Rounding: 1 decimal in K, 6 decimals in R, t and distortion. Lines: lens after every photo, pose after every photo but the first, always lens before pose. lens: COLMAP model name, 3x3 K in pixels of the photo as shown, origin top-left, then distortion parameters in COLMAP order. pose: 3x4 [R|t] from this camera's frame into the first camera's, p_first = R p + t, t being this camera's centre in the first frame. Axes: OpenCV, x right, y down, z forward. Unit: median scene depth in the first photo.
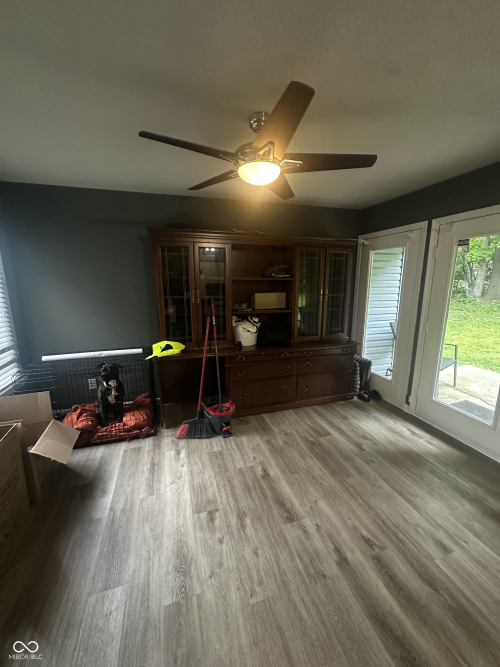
lens RADIAL K [[267.1, 0, 248.6], [0, 267.1, 333.3], [0, 0, 1]] dist [-0.000049, 0.000576]
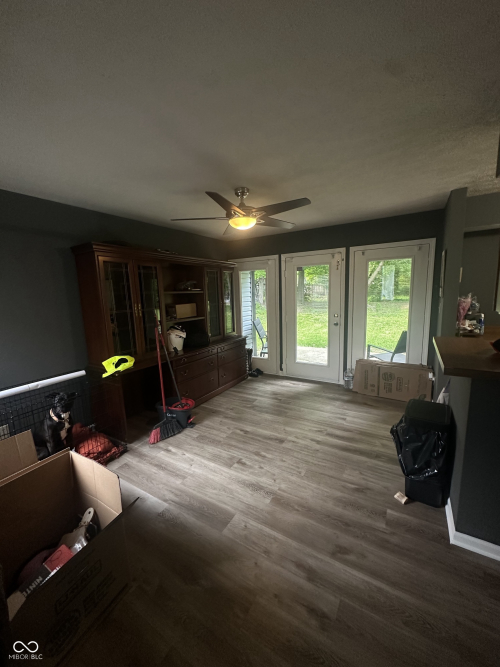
lens RADIAL K [[267.1, 0, 250.9], [0, 267.1, 333.8], [0, 0, 1]] dist [-0.000049, 0.000576]
pose [[0.743877, -0.126161, 0.656301, -0.611071], [0.162063, 0.986762, 0.005997, 0.022774], [-0.648370, 0.101901, 0.754475, -0.084892]]
